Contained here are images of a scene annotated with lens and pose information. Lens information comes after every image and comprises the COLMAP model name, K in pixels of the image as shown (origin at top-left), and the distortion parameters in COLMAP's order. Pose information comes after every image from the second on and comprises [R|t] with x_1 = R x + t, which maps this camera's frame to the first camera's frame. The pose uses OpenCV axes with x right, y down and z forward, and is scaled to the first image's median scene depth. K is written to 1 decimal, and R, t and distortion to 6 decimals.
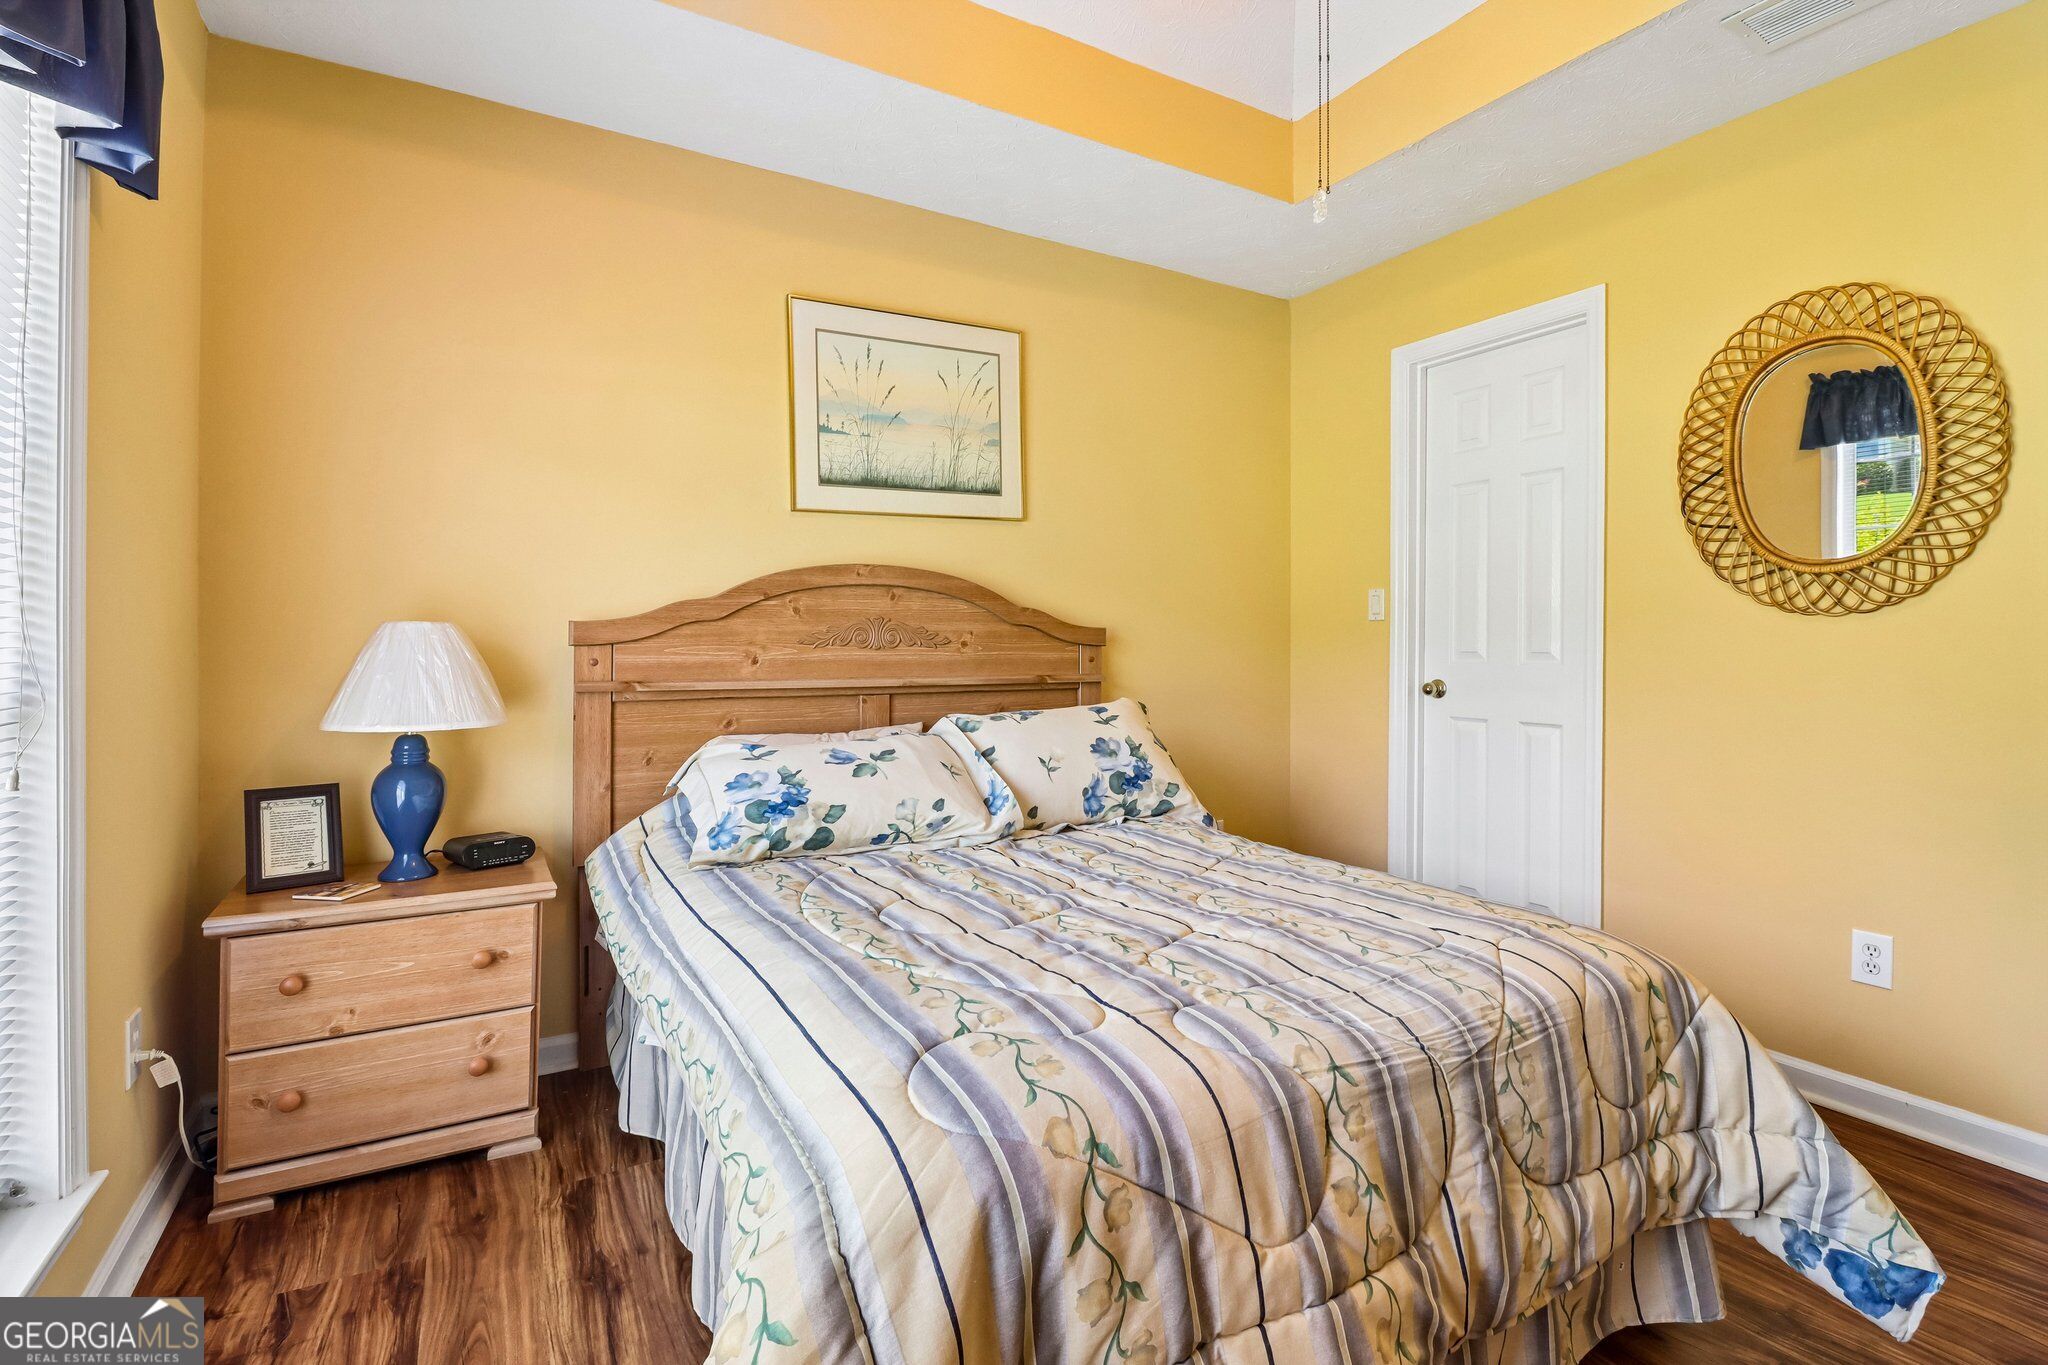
lens RADIAL K [[961.7, 0, 1023.5], [0, 961.7, 644.4], [0, 0, 1]] dist [0.004827, -0.012654]
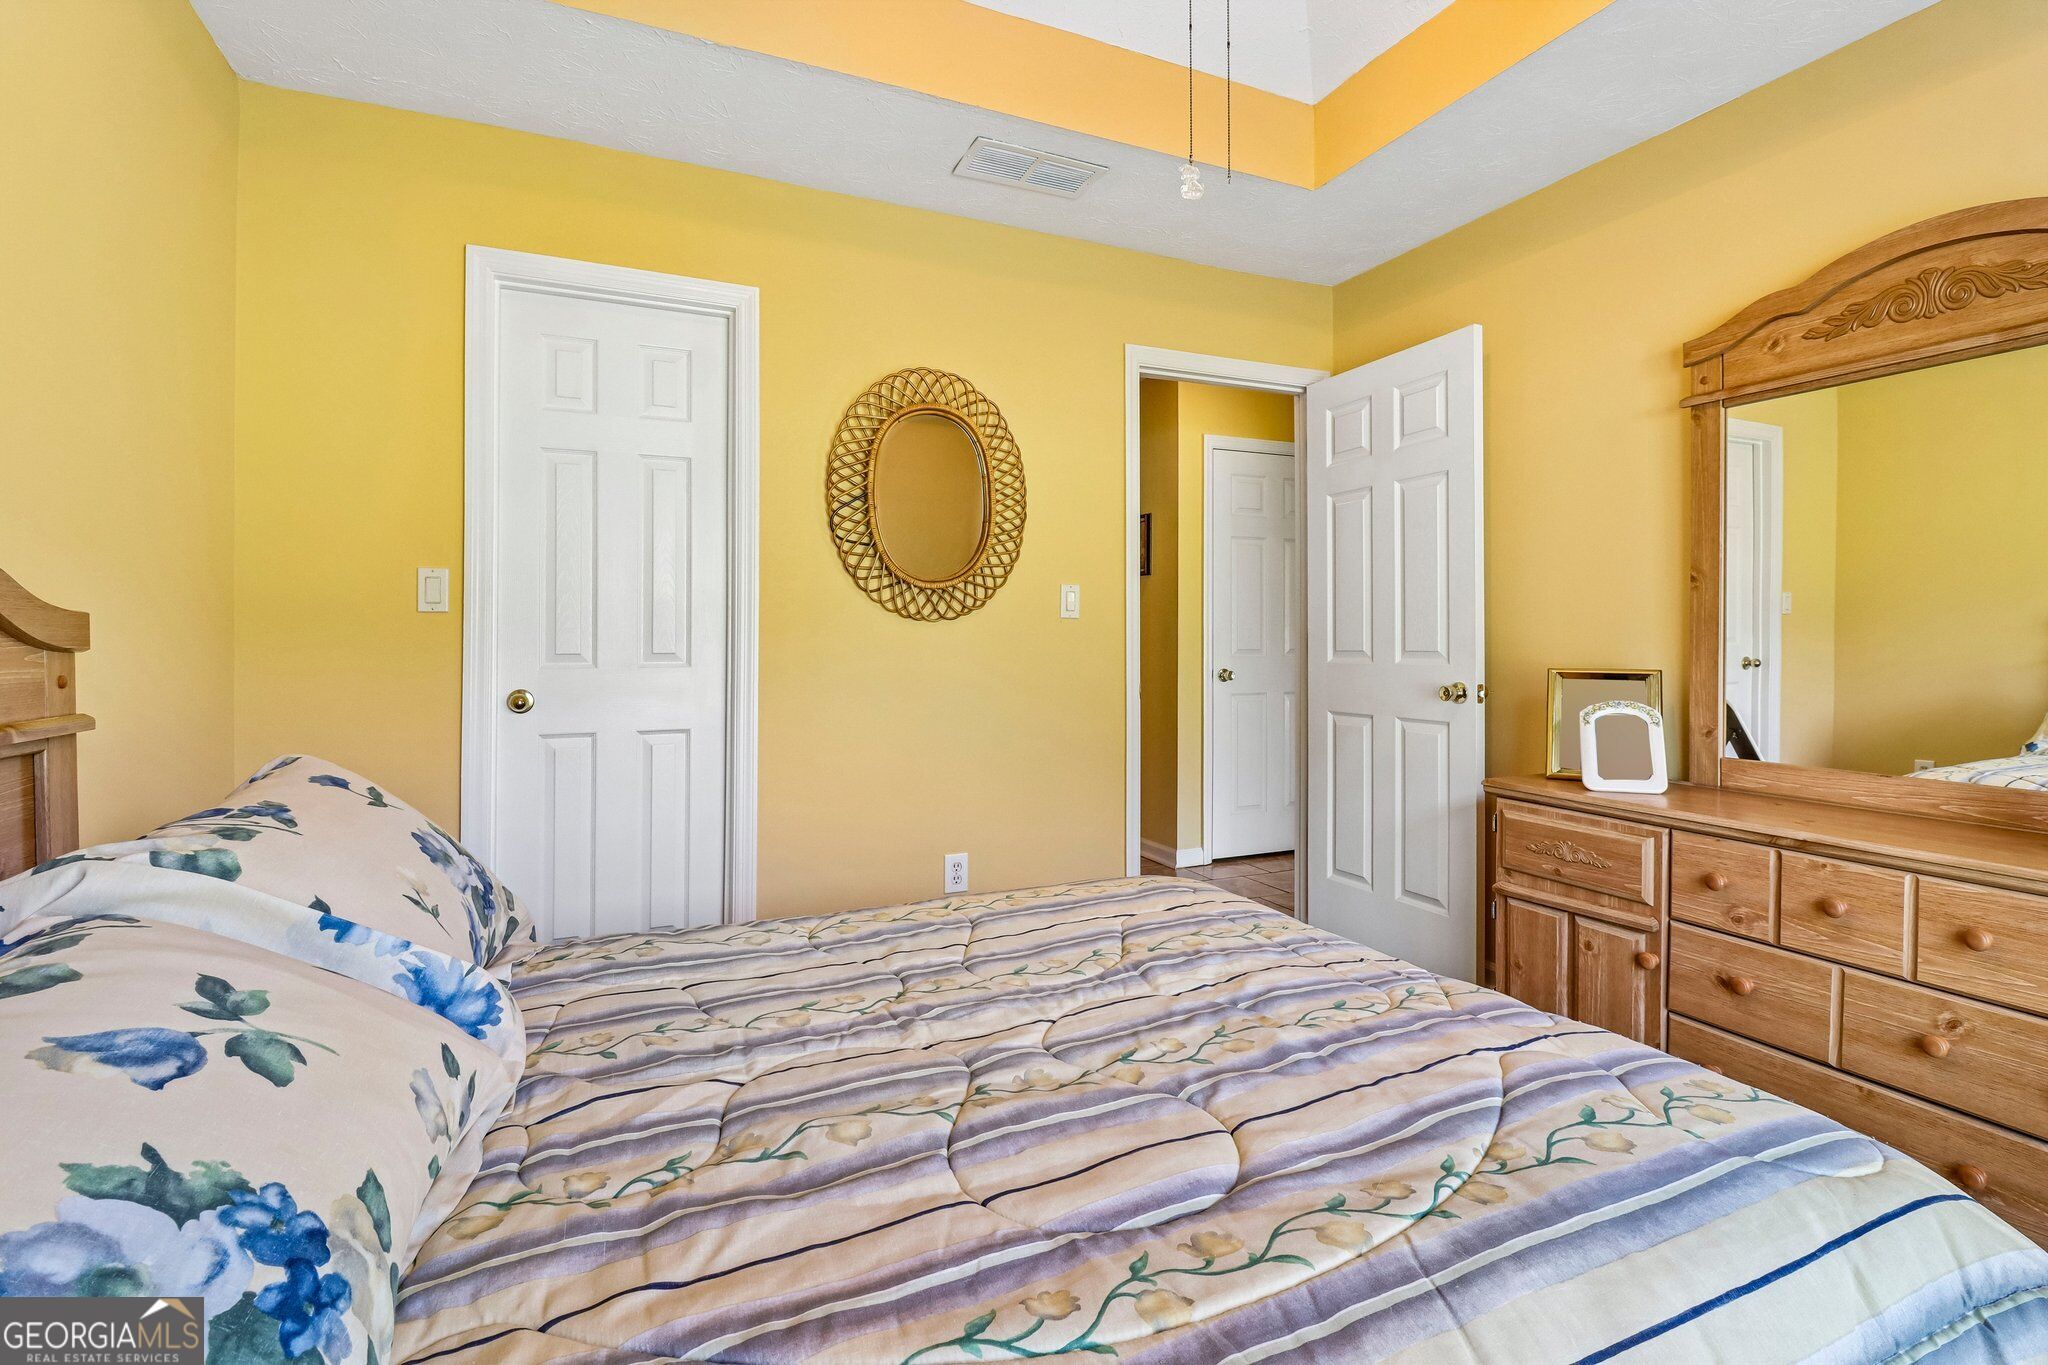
lens RADIAL K [[961.7, 0, 1036.4], [0, 961.7, 625.7], [0, 0, 1]] dist [0.004827, -0.012654]
pose [[0.091391, 0.013905, 0.995718, -0.466697], [0.005175, 0.999882, -0.014439, -0.003645], [-0.995802, 0.006473, 0.091309, 0.745131]]
